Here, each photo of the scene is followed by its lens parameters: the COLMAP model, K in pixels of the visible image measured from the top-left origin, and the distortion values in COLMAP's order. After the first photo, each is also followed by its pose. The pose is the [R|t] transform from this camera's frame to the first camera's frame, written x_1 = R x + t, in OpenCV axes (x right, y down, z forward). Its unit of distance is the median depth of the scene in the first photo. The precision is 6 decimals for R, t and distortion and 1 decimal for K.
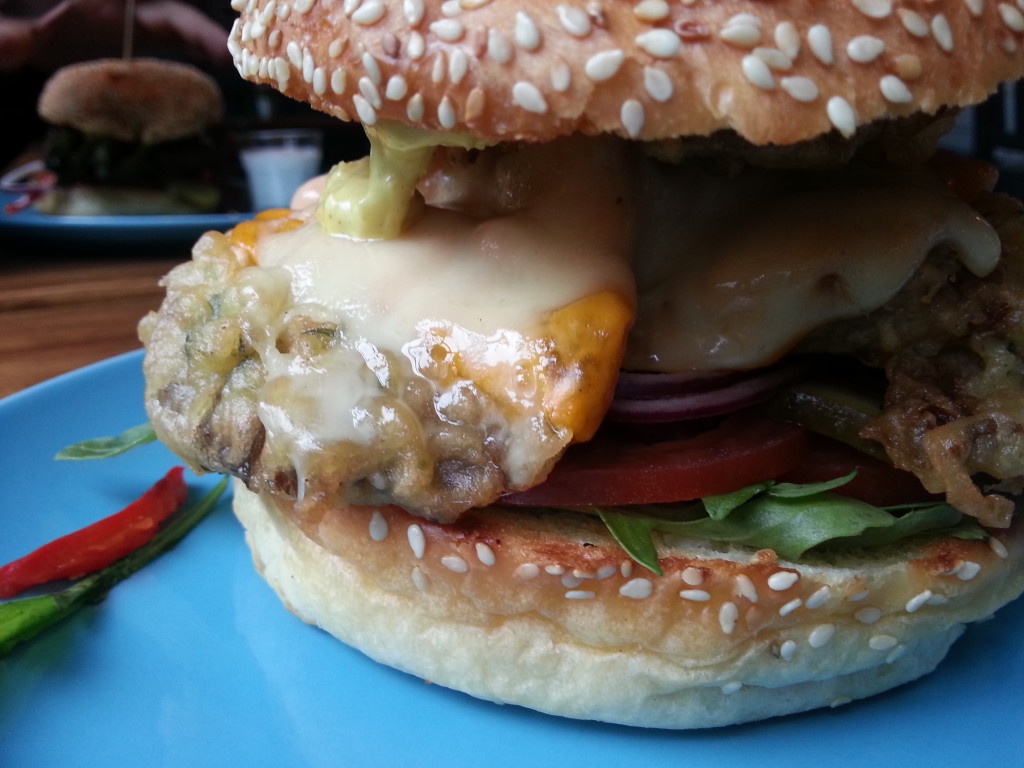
lens RADIAL K [[840.3, 0, 509.2], [0, 840.3, 387.6], [0, 0, 1]] dist [-0.004891, -0.040949]
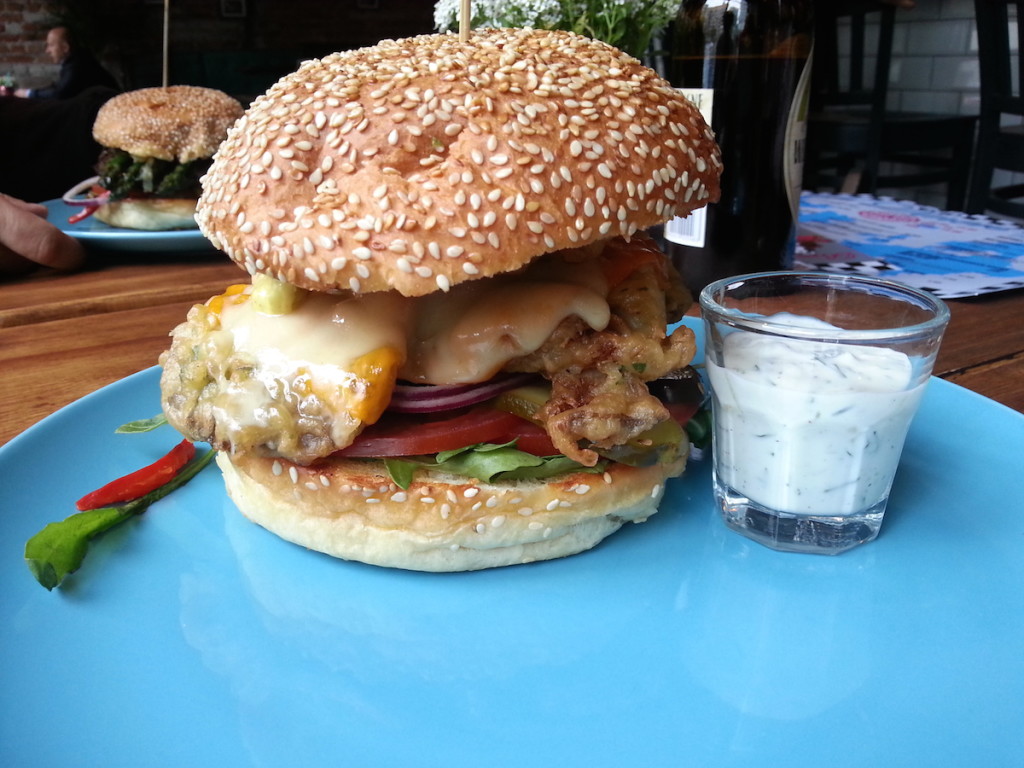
lens RADIAL K [[840.3, 0, 509.5], [0, 840.3, 390.7], [0, 0, 1]] dist [-0.004891, -0.040949]
pose [[0.998005, -0.014559, -0.061440, 0.514213], [0.017572, 0.998655, 0.048786, -0.101409], [0.060647, -0.049768, 0.996918, -0.919579]]
